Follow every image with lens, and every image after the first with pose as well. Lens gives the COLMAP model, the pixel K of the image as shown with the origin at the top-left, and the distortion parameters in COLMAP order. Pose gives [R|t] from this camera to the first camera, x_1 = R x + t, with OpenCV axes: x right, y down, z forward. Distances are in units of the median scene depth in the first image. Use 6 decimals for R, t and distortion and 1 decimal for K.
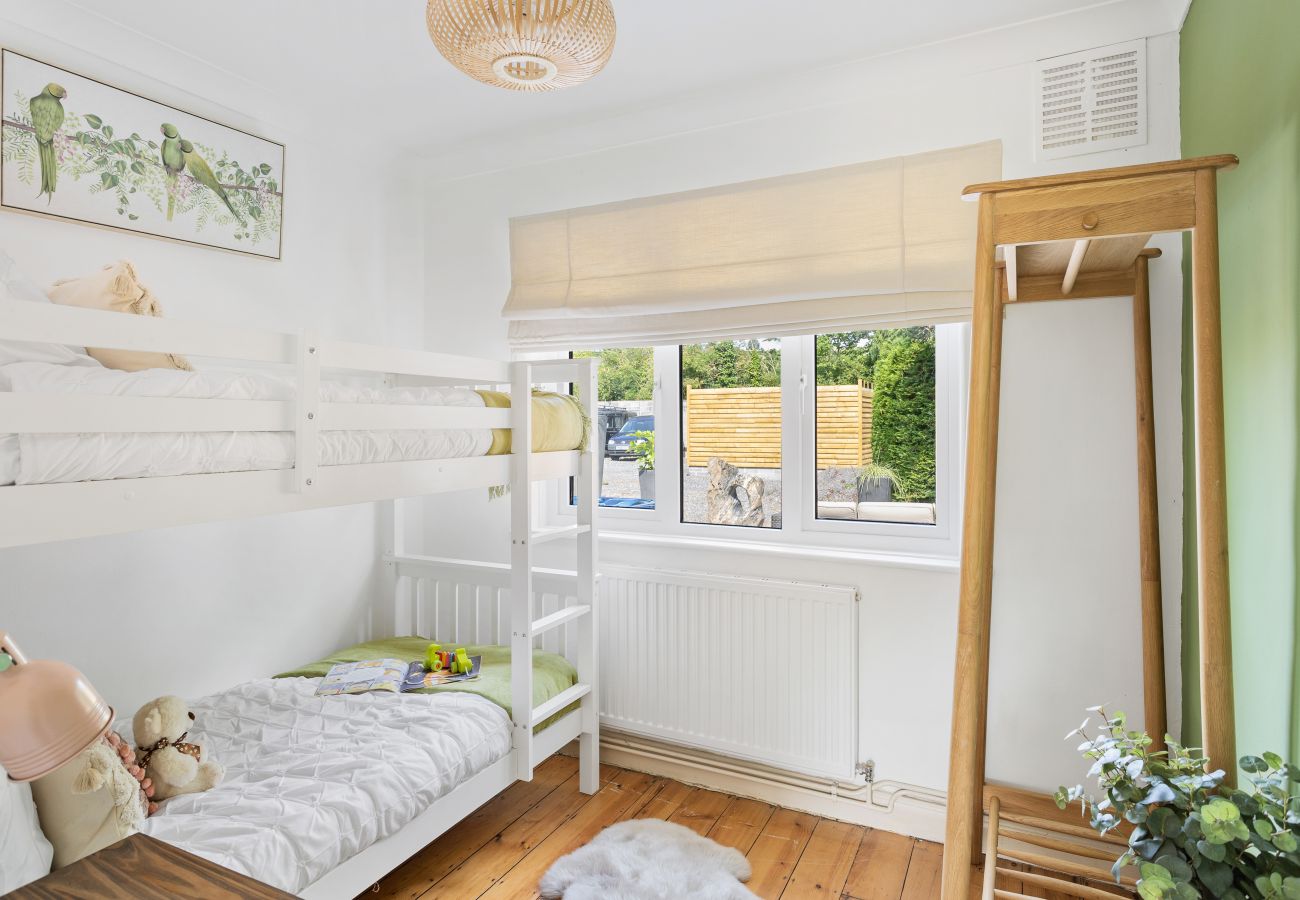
lens RADIAL K [[729.0, 0, 648.8], [0, 729.0, 441.5], [0, 0, 1]] dist [0.042245, 0.000541]
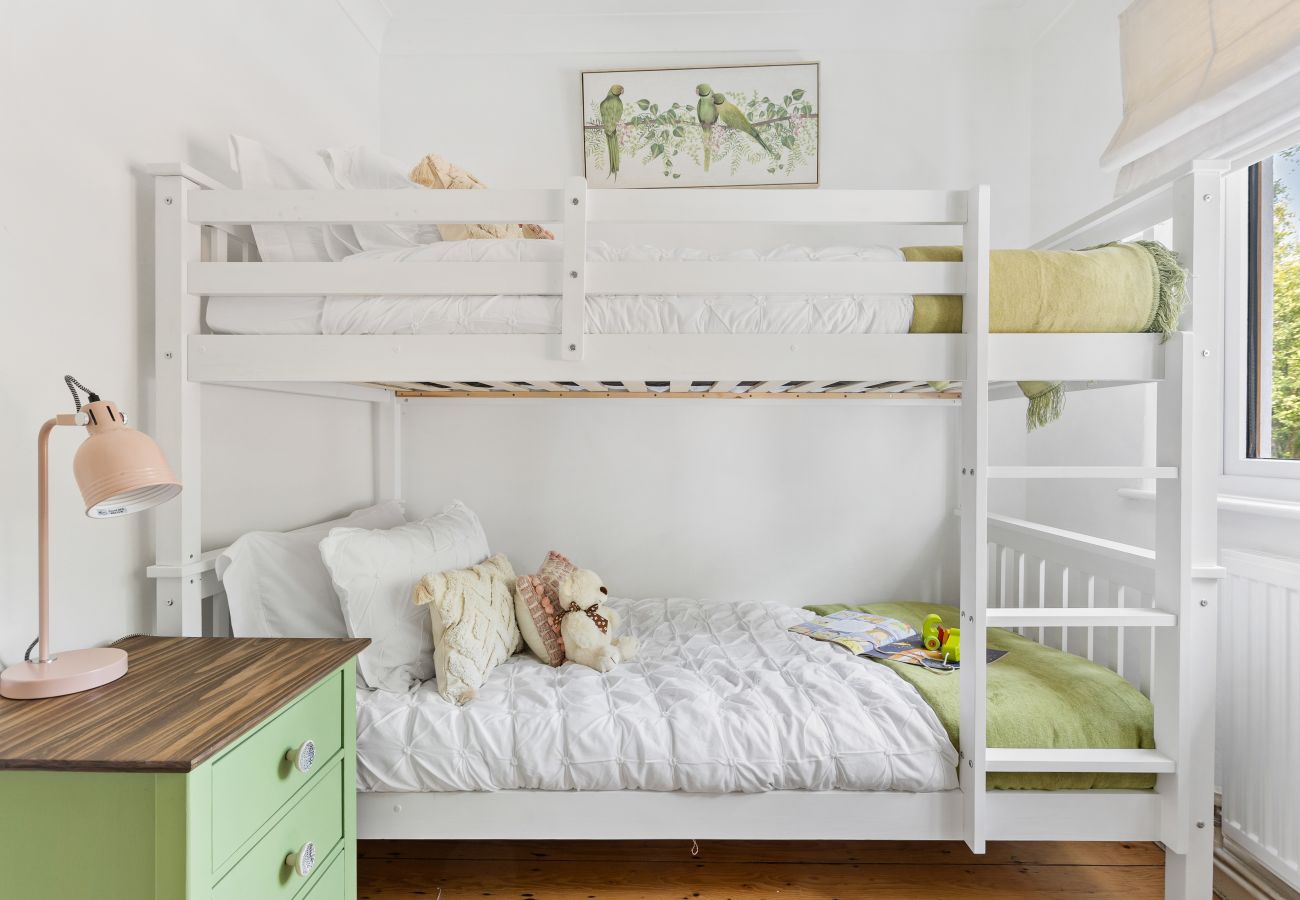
lens RADIAL K [[648.4, 0, 651.3], [0, 648.4, 446.5], [0, 0, 1]] dist [0.001280, 0.000246]
pose [[0.443195, 0.009738, -0.896372, 0.205555], [-0.014038, 0.999894, 0.003922, 0.118758], [0.896315, 0.010845, 0.443285, 0.507008]]
